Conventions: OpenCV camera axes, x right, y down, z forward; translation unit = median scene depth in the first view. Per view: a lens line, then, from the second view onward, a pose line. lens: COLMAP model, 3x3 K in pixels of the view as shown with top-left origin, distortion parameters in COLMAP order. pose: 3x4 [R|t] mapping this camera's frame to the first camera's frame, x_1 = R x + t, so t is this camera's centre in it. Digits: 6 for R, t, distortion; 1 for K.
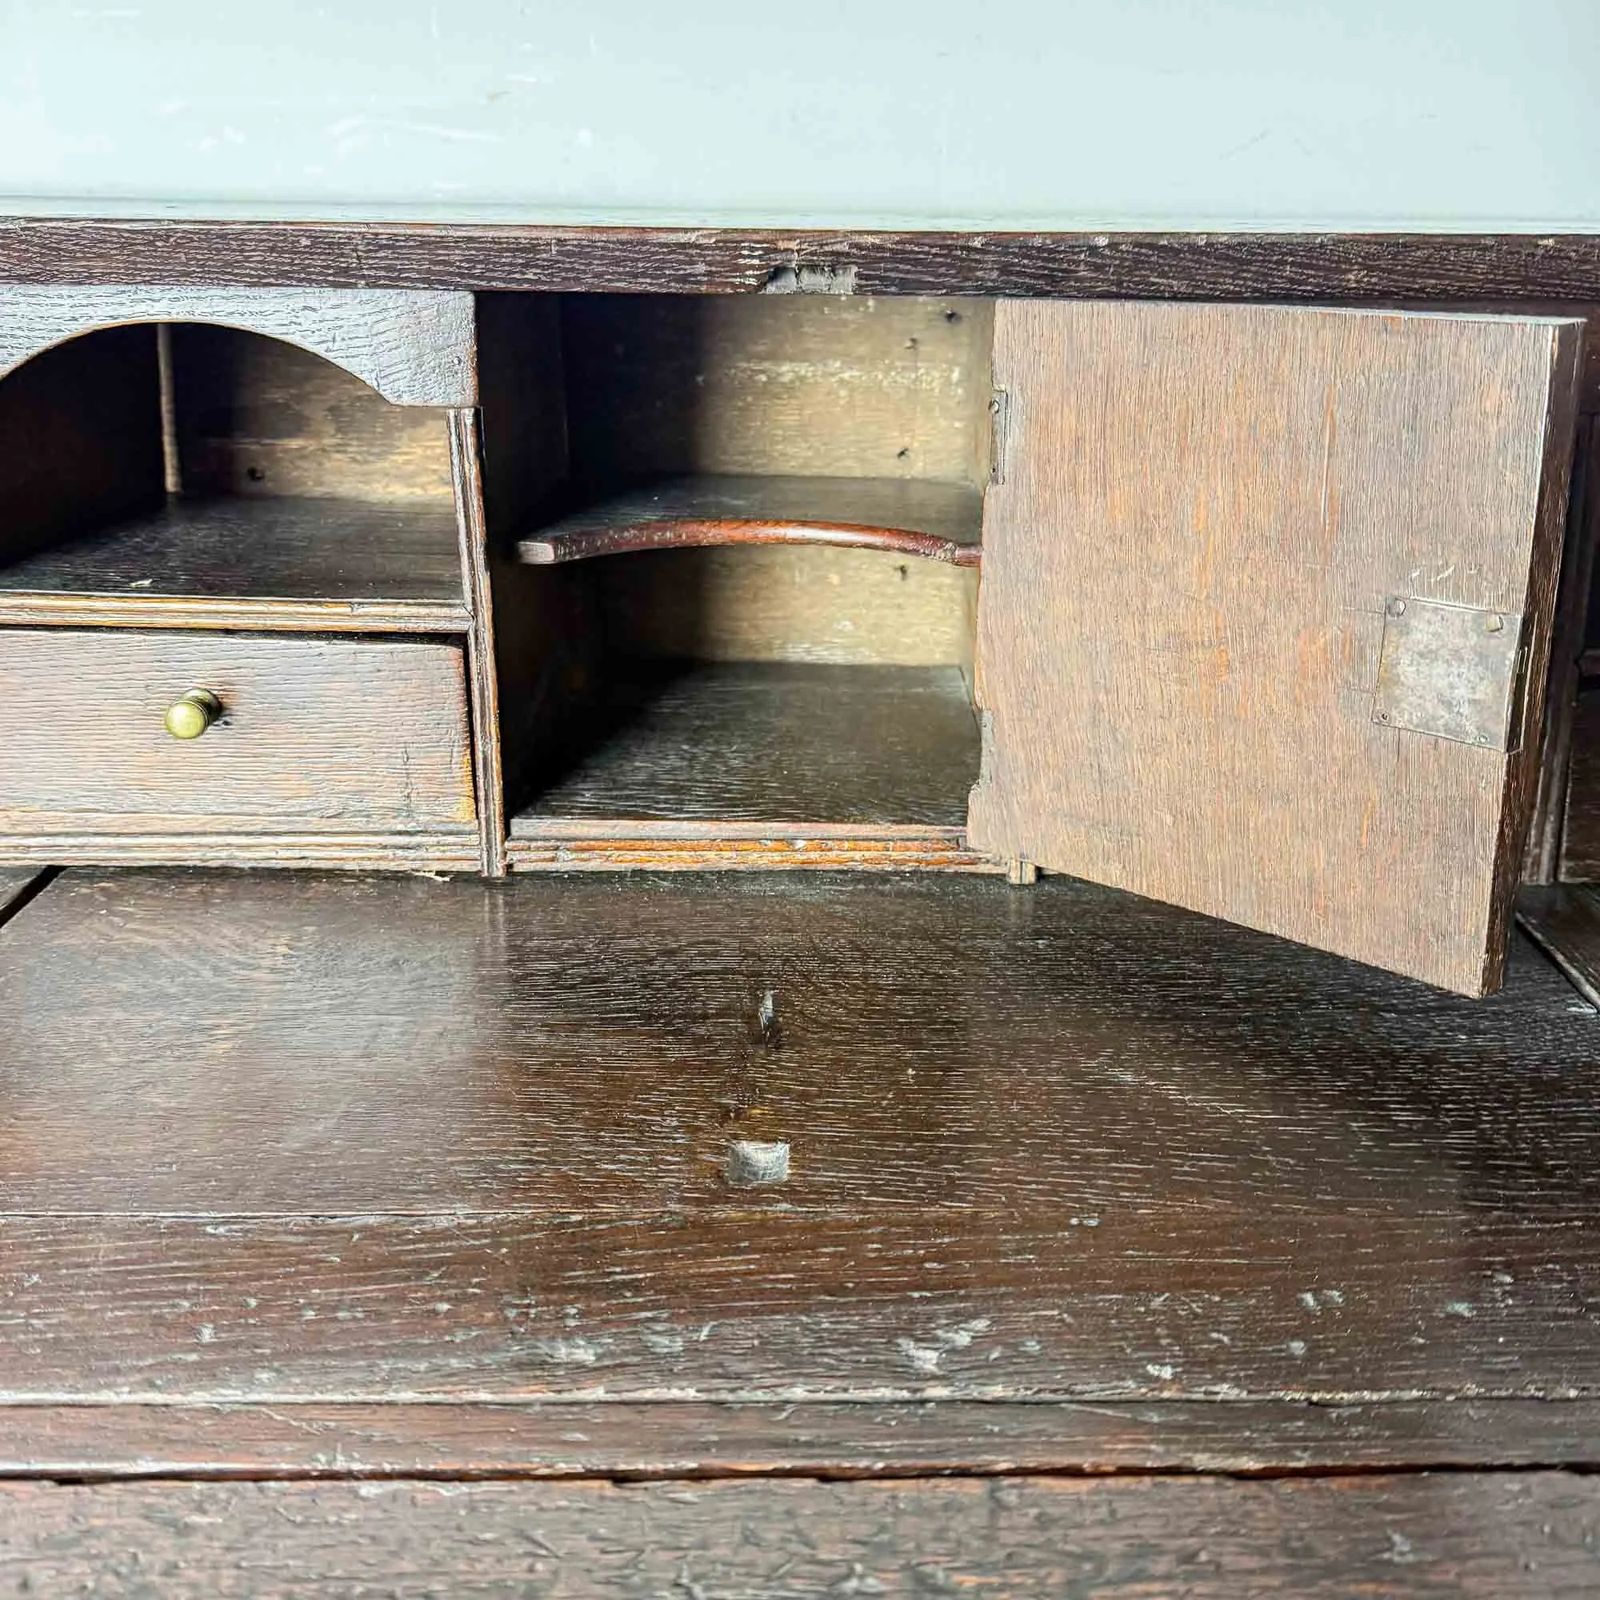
lens RADIAL K [[1887.3, 0, 823.1], [0, 1887.3, 738.6], [0, 0, 1]] dist [0.150290, -0.449897]
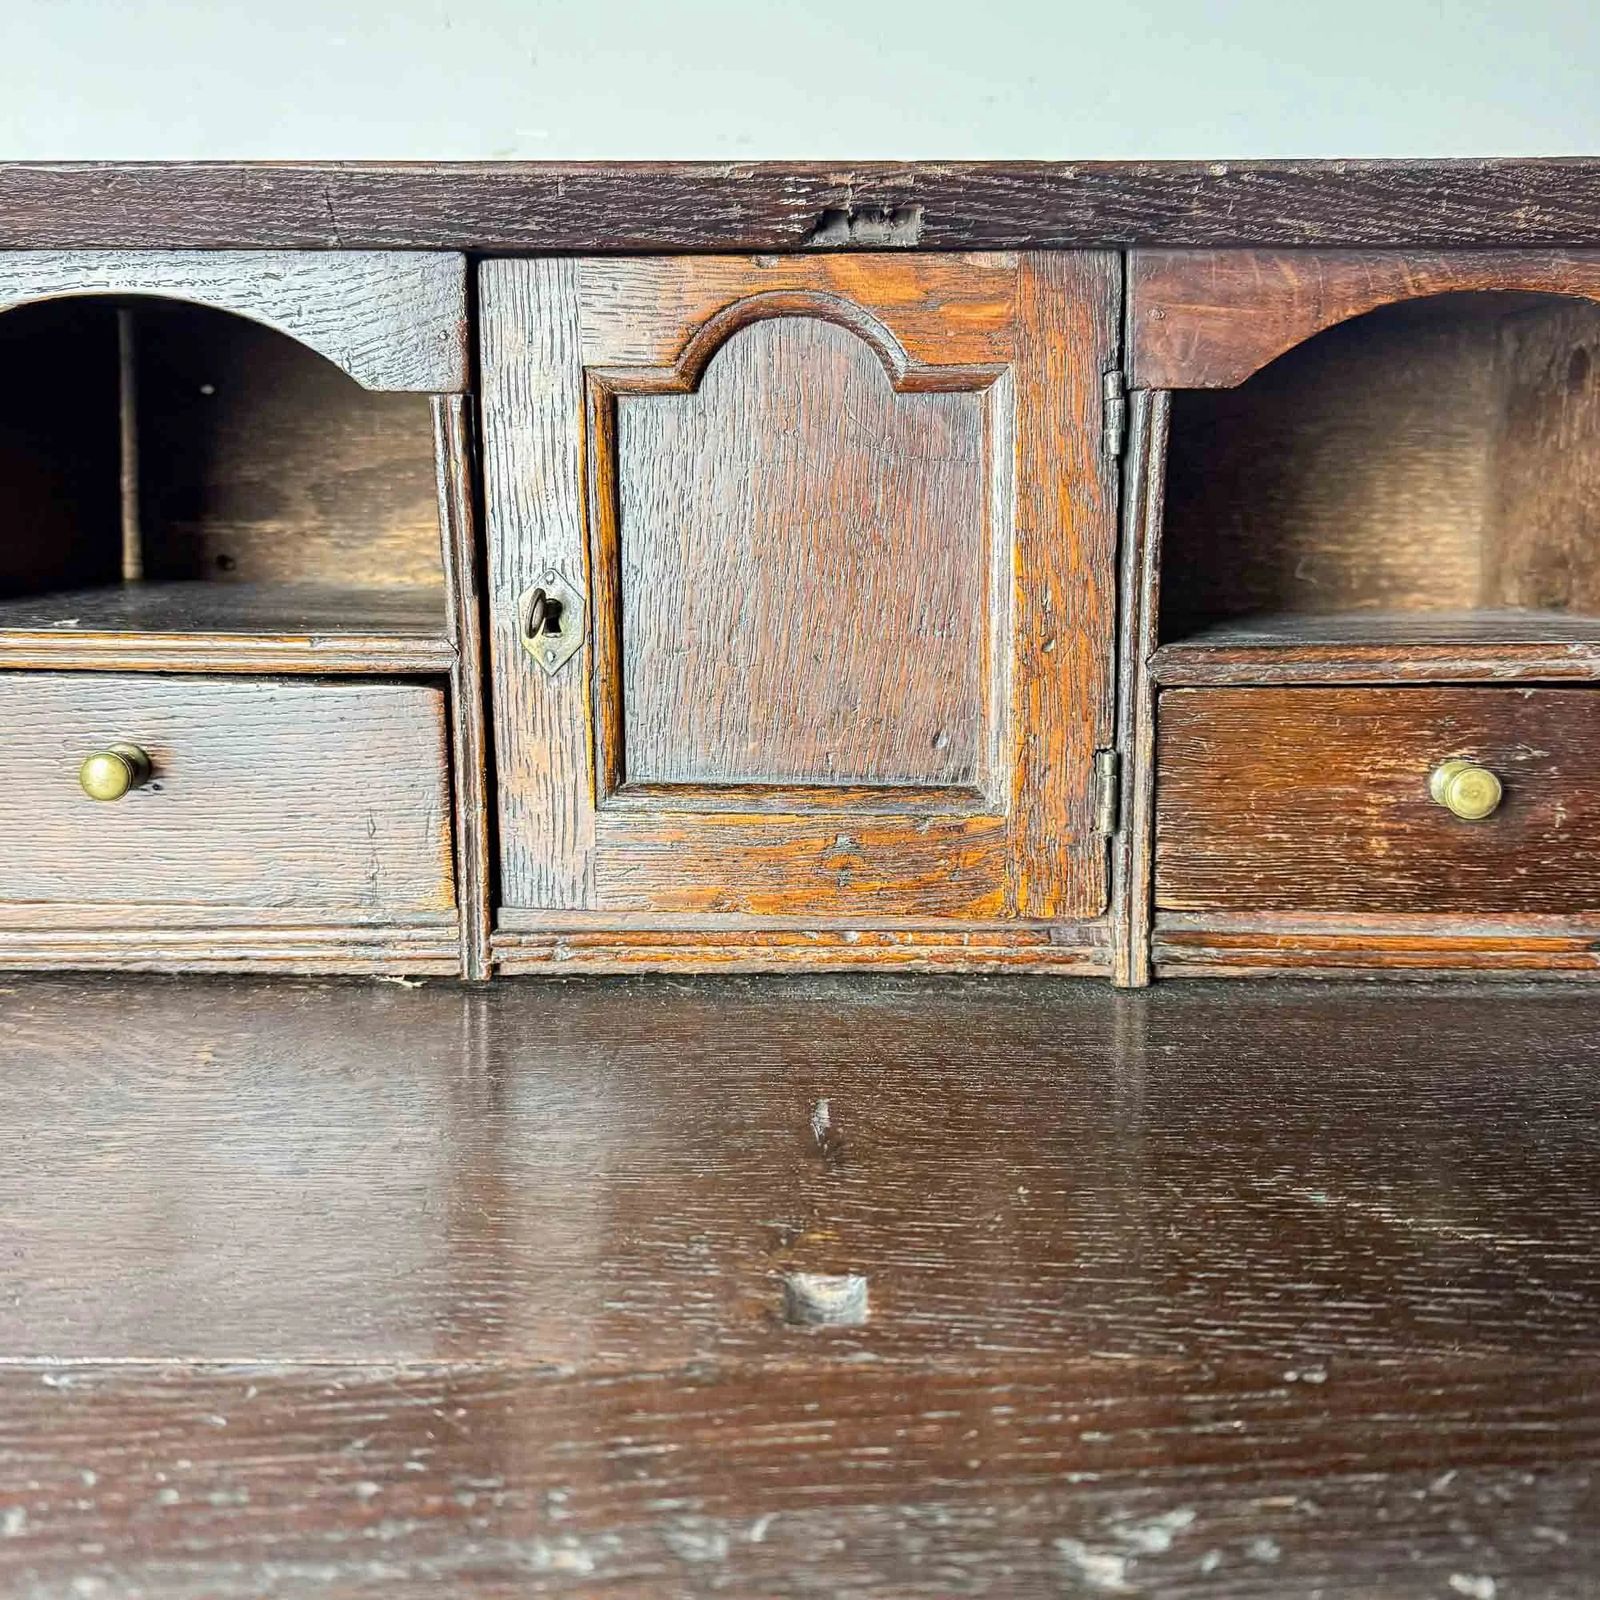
lens RADIAL K [[1750.2, 0, 763.4], [0, 1750.2, 747.8], [0, 0, 1]] dist [0.152725, -0.445052]
pose [[0.999574, -0.008070, -0.028051, -0.032230], [0.003172, 0.985364, -0.170434, 0.116746], [0.029016, 0.170272, 0.984970, 0.275680]]
